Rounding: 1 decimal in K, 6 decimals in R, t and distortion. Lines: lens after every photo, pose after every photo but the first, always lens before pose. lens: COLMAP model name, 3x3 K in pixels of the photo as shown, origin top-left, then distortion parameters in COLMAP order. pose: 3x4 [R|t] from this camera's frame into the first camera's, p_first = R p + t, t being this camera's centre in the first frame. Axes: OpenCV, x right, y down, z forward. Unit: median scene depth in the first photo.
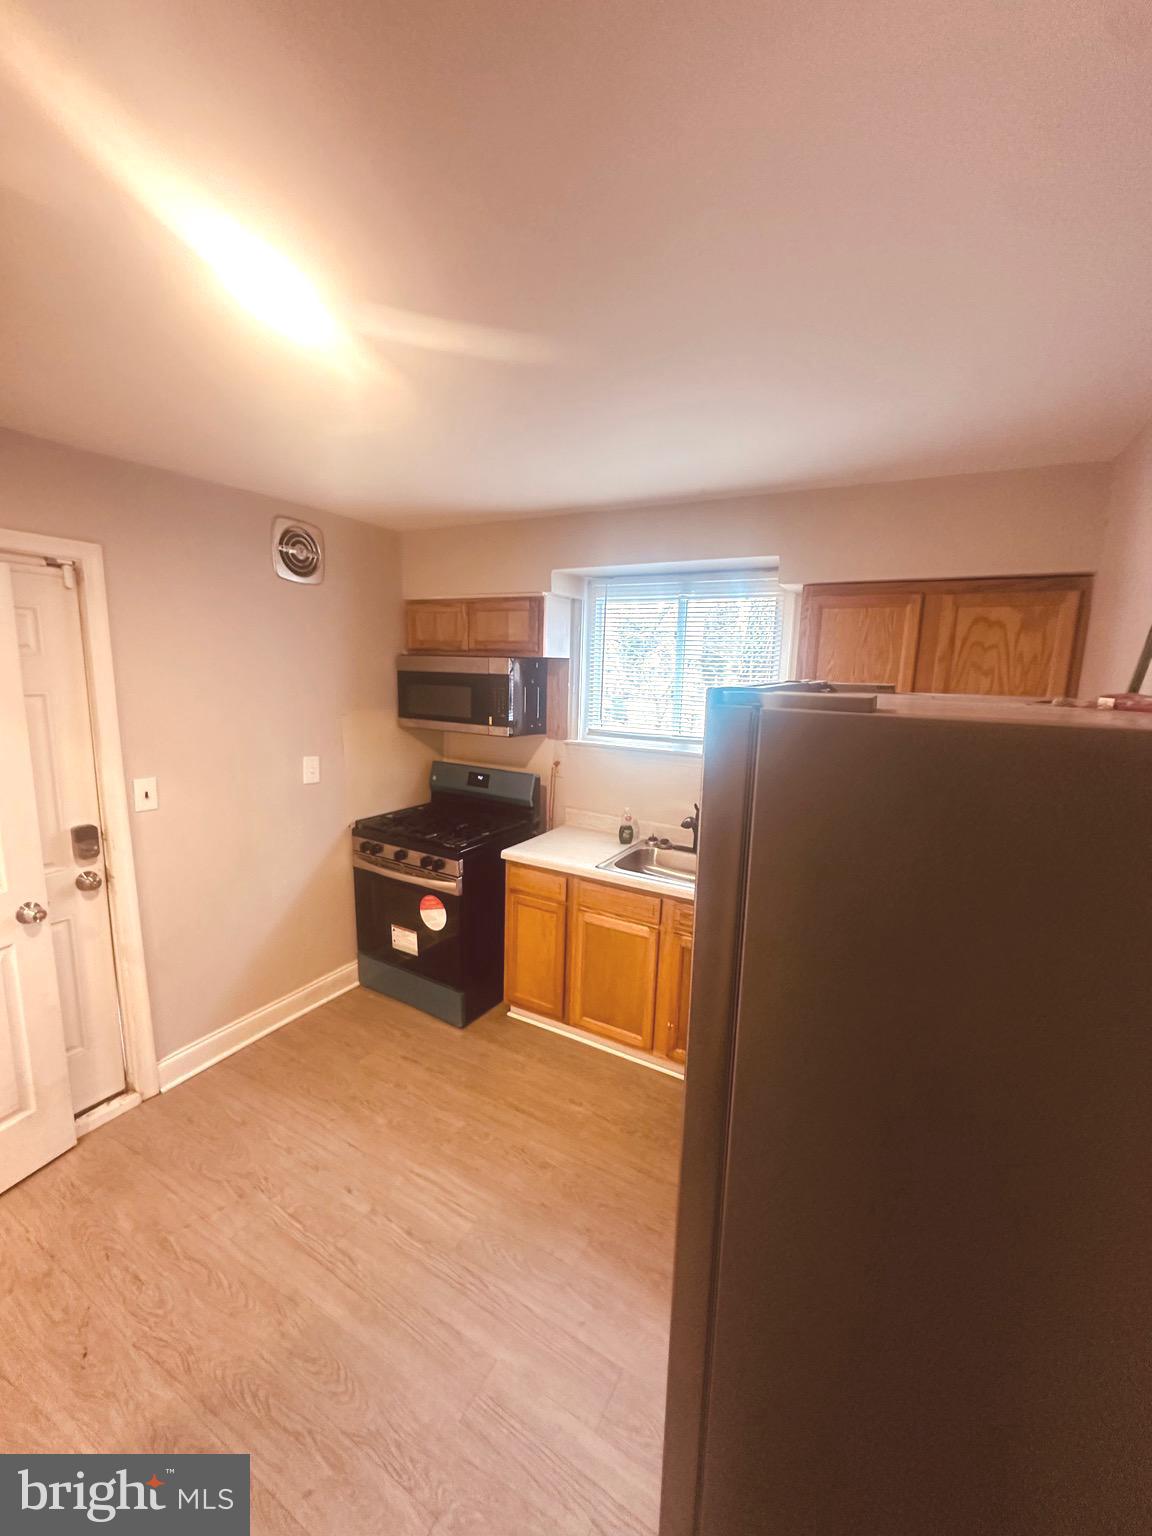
lens RADIAL K [[612.8, 0, 577.2], [0, 612.8, 769.9], [0, 0, 1]] dist [-0.002286, 0.002151]
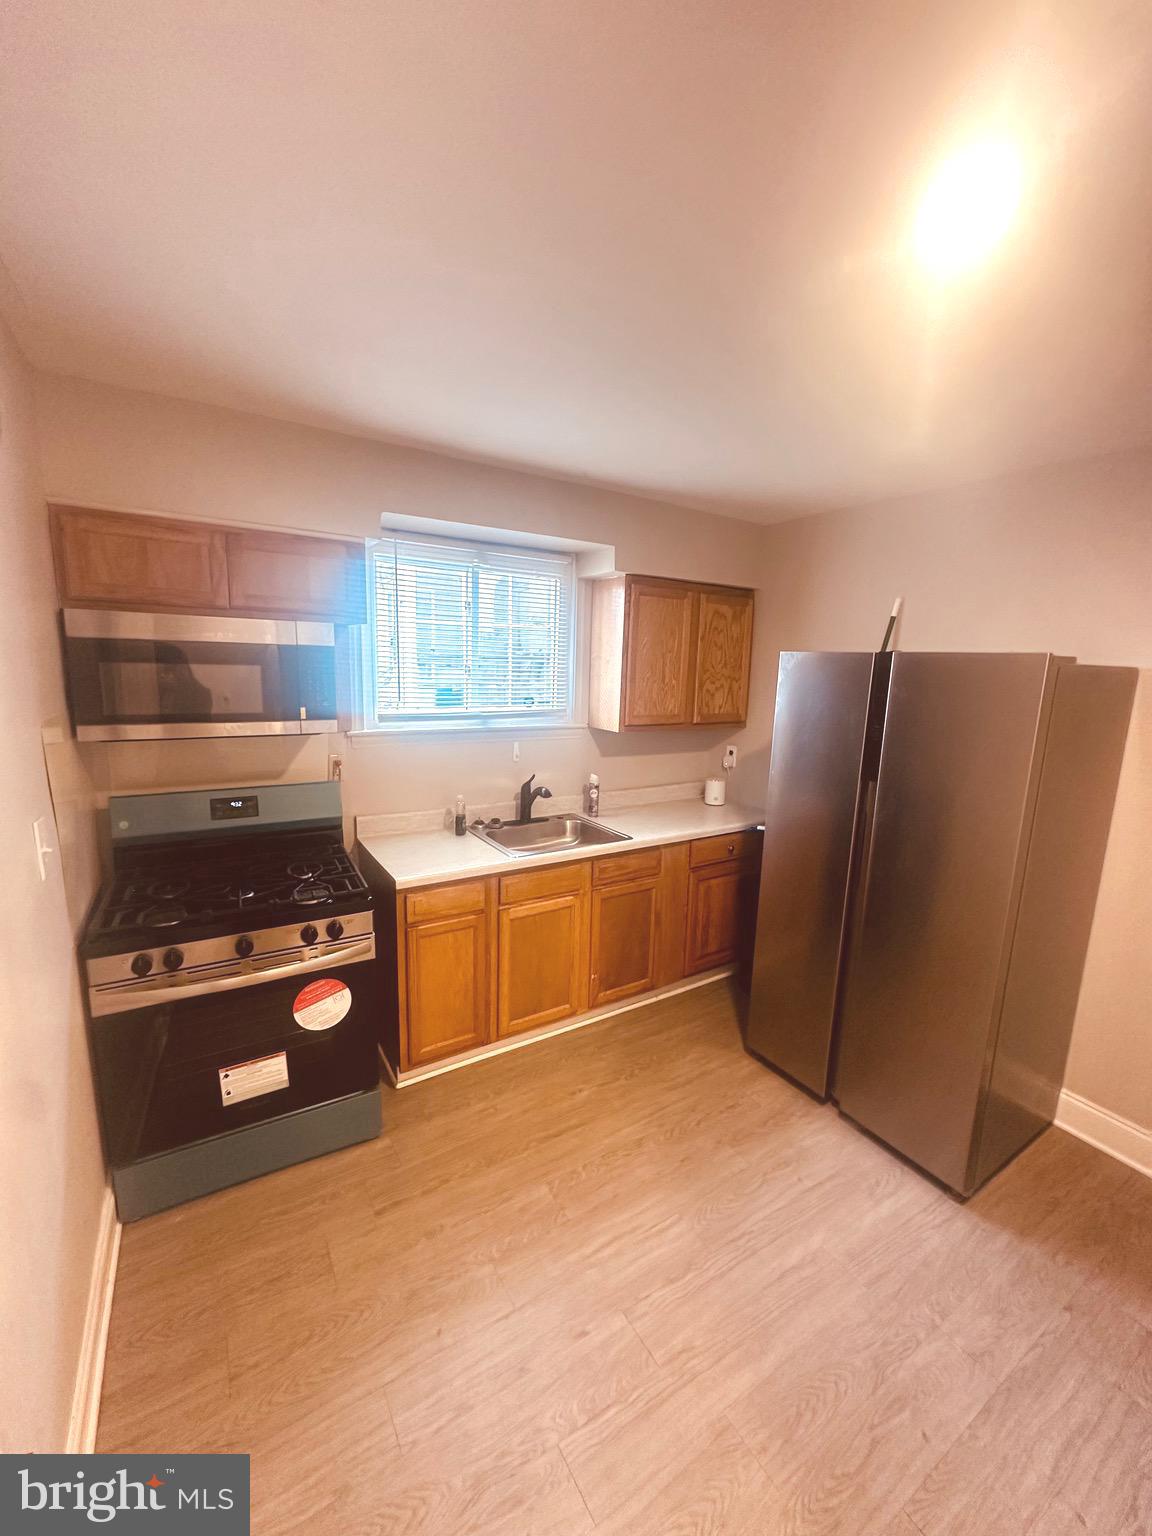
lens RADIAL K [[612.8, 0, 577.5], [0, 612.8, 768.8], [0, 0, 1]] dist [-0.002286, 0.002151]
pose [[0.477192, -0.162969, 0.863556, -0.734182], [0.135088, 0.984578, 0.111160, -0.064922], [-0.868354, 0.063611, 0.491849, 0.476565]]
